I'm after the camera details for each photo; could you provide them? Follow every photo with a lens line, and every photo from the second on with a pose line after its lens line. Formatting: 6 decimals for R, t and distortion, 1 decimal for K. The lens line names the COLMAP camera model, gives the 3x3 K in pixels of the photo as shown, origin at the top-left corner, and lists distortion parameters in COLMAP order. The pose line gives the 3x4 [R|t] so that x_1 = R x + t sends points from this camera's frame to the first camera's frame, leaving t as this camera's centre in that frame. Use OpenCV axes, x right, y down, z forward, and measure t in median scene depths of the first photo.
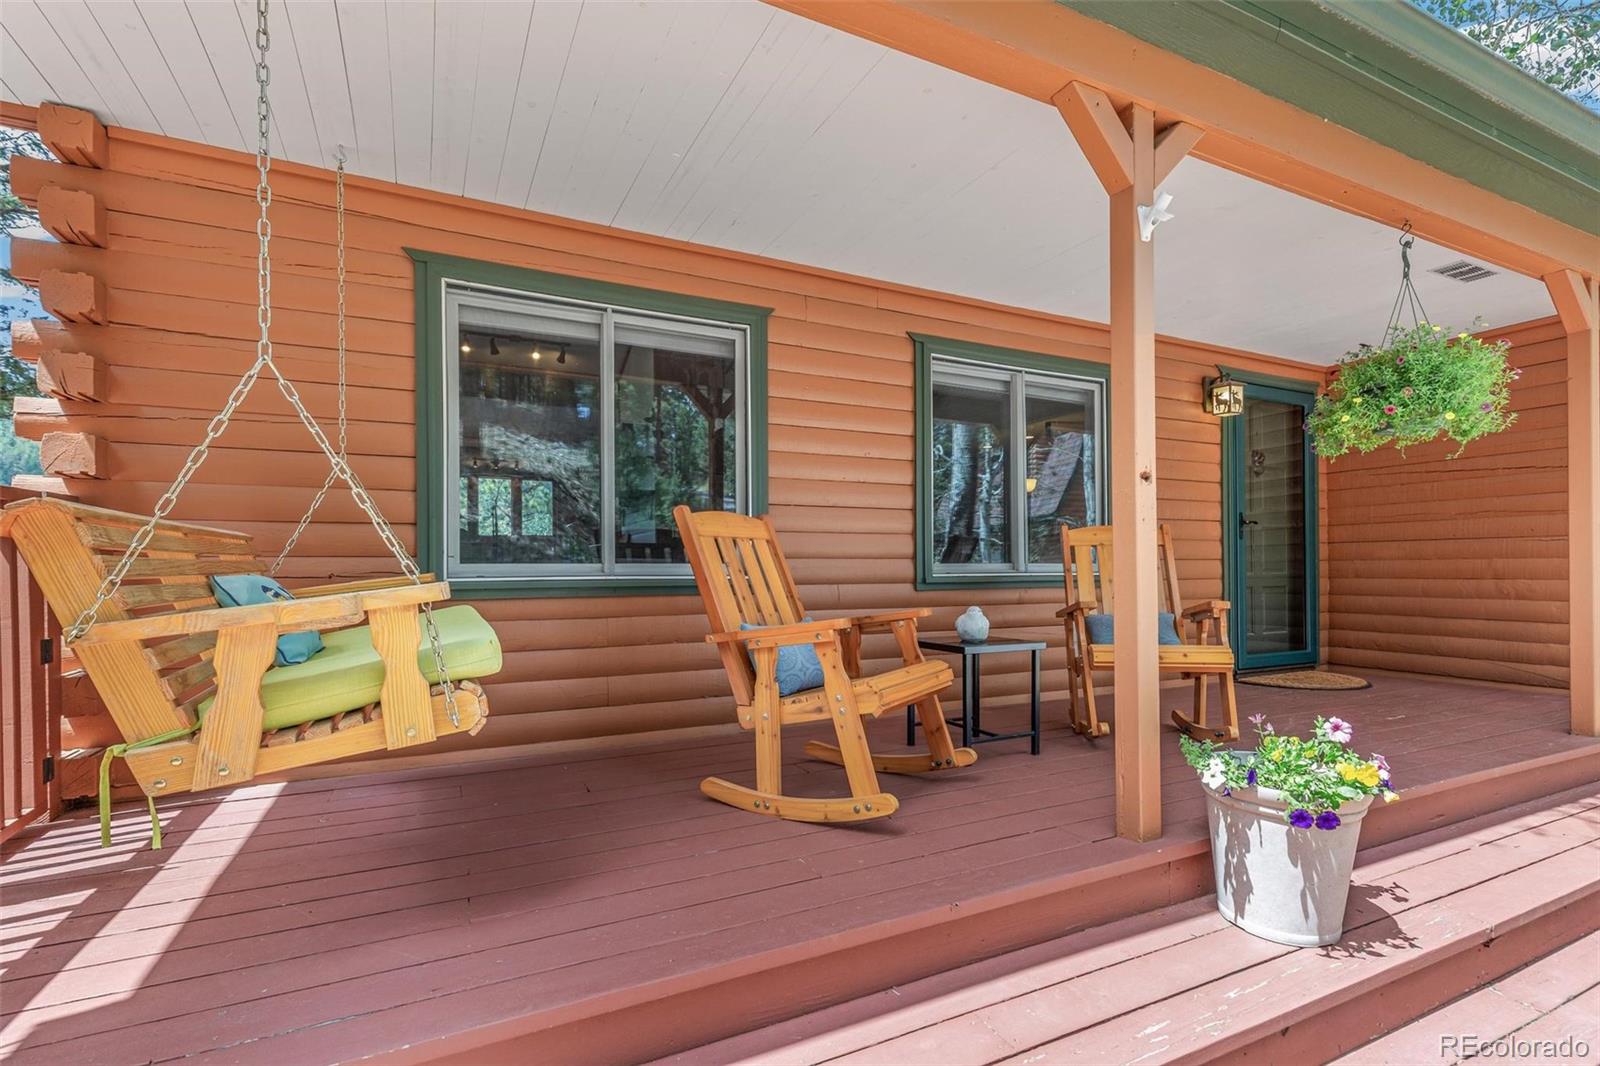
lens RADIAL K [[742.7, 0, 794.8], [0, 742.7, 565.4], [0, 0, 1]] dist [0.002494, -0.000311]
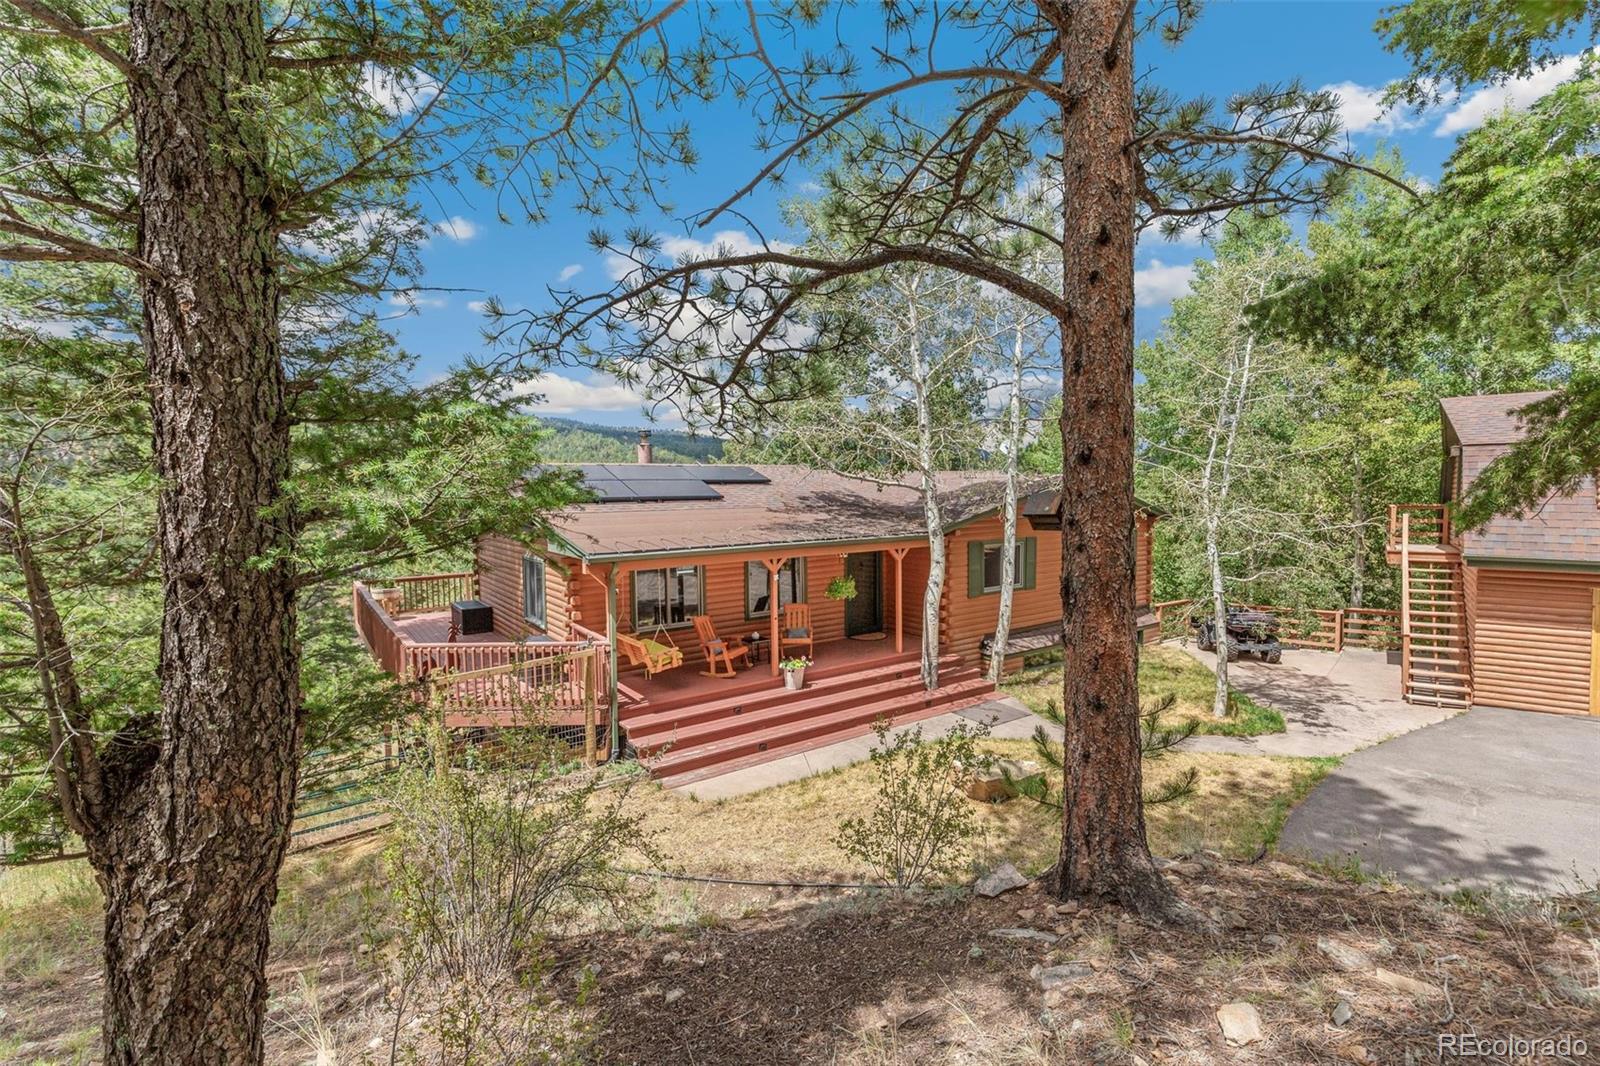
lens RADIAL K [[742.7, 0, 792.9], [0, 742.7, 526.9], [0, 0, 1]] dist [0.002494, -0.000311]
pose [[0.987901, -0.020116, 0.153776, -0.267438], [0.009366, 0.997481, 0.070314, -1.116713], [-0.154803, -0.068023, 0.985601, -4.291913]]
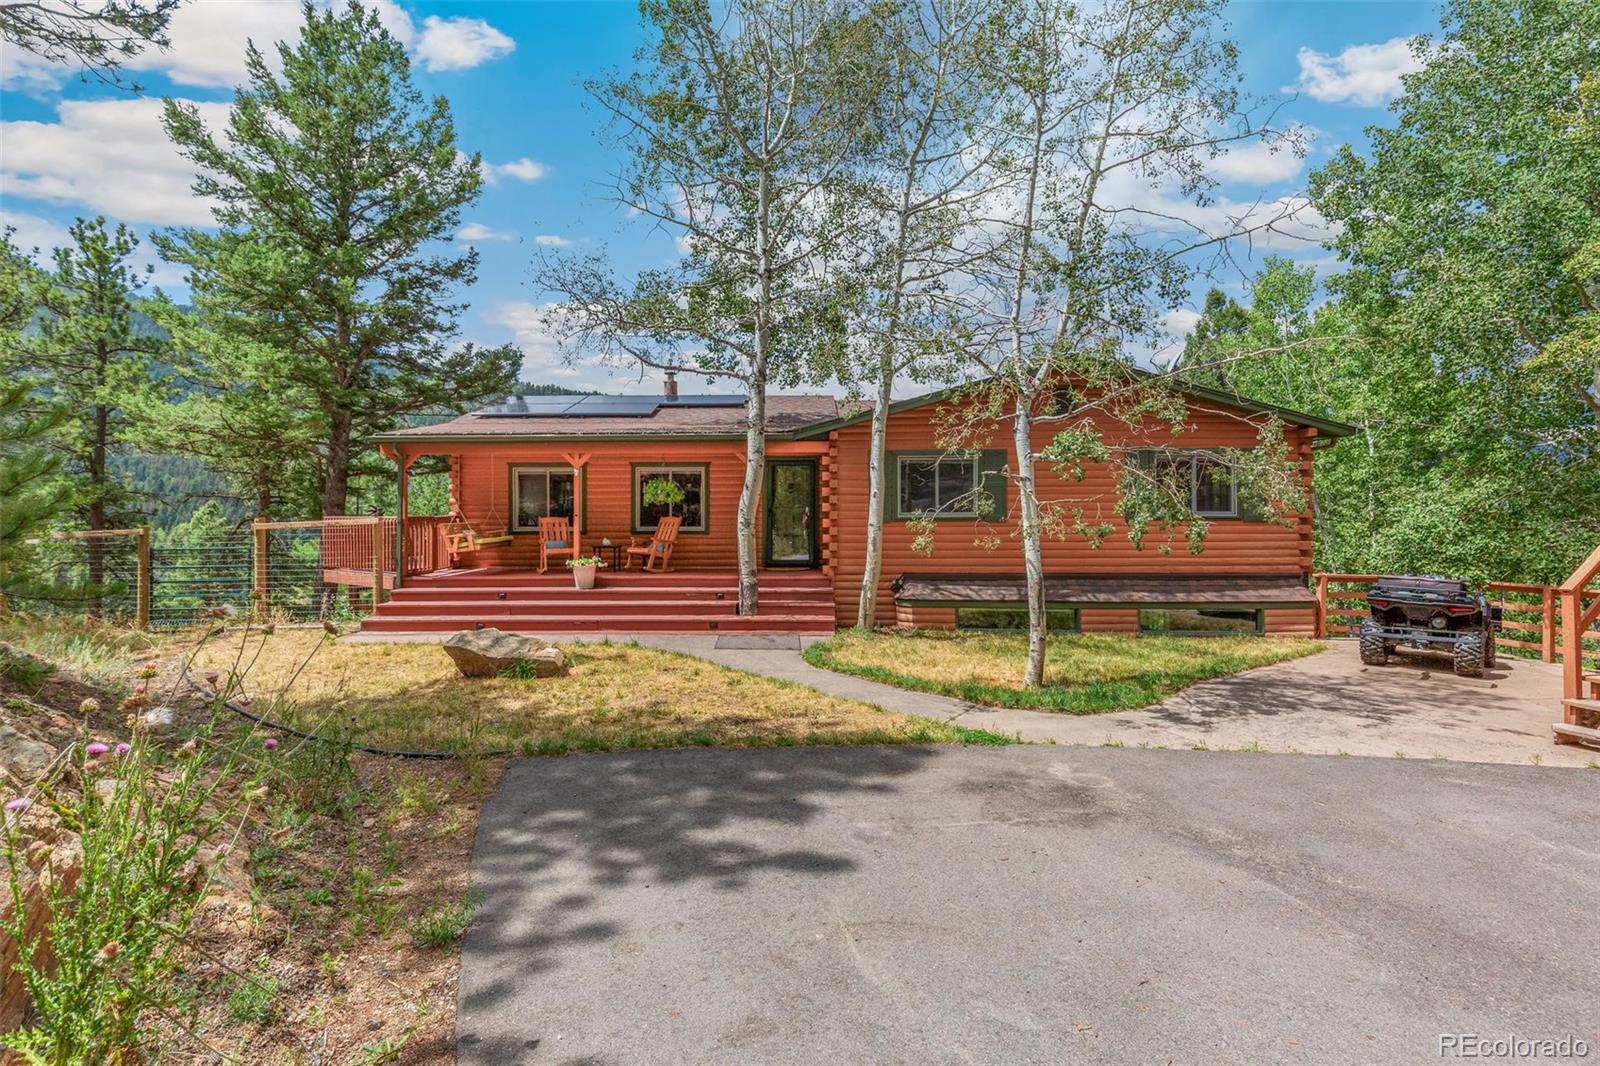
lens RADIAL K [[742.7, 0, 802.5], [0, 742.7, 535.2], [0, 0, 1]] dist [0.002494, -0.000311]
pose [[0.897992, 0.018107, -0.439638, 4.030133], [-0.000838, 0.999222, 0.039442, -0.171834], [0.440010, -0.035050, 0.897309, -3.030867]]
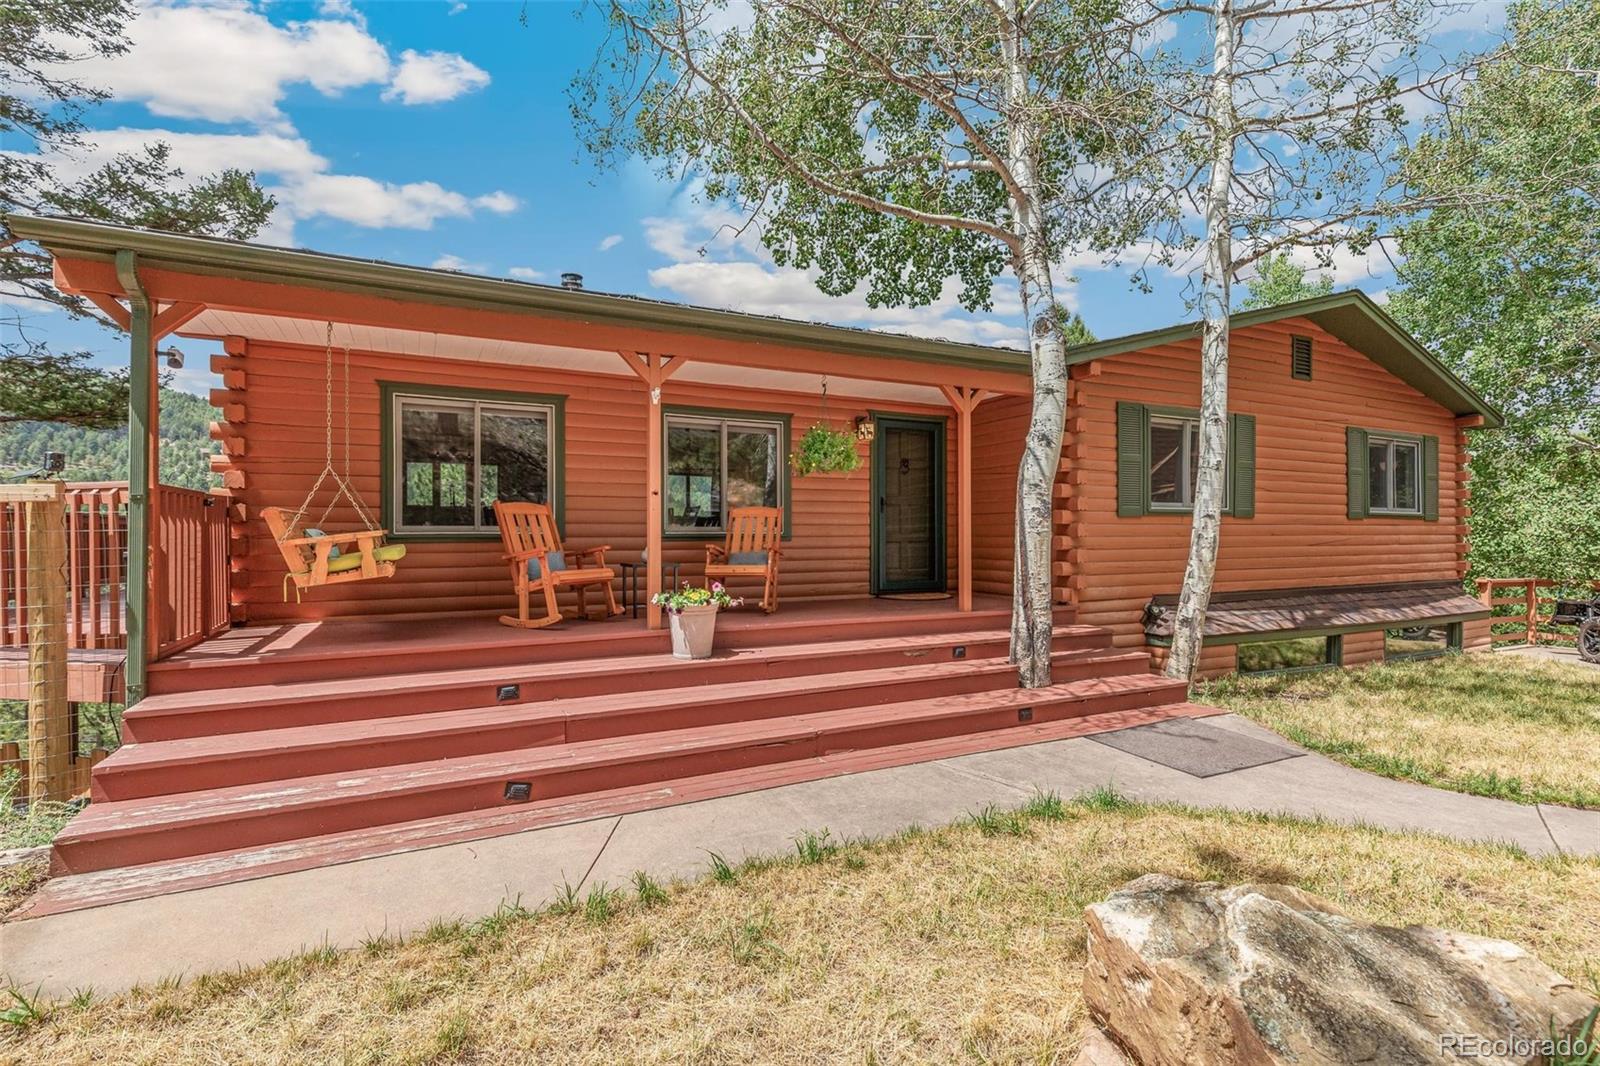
lens RADIAL K [[742.7, 0, 800.1], [0, 742.7, 531.4], [0, 0, 1]] dist [0.002494, -0.000311]
pose [[0.999924, 0.003547, 0.011791, 0.816670], [-0.003579, 0.999990, 0.002727, 0.005750], [-0.011782, -0.002769, 0.999927, -1.404572]]
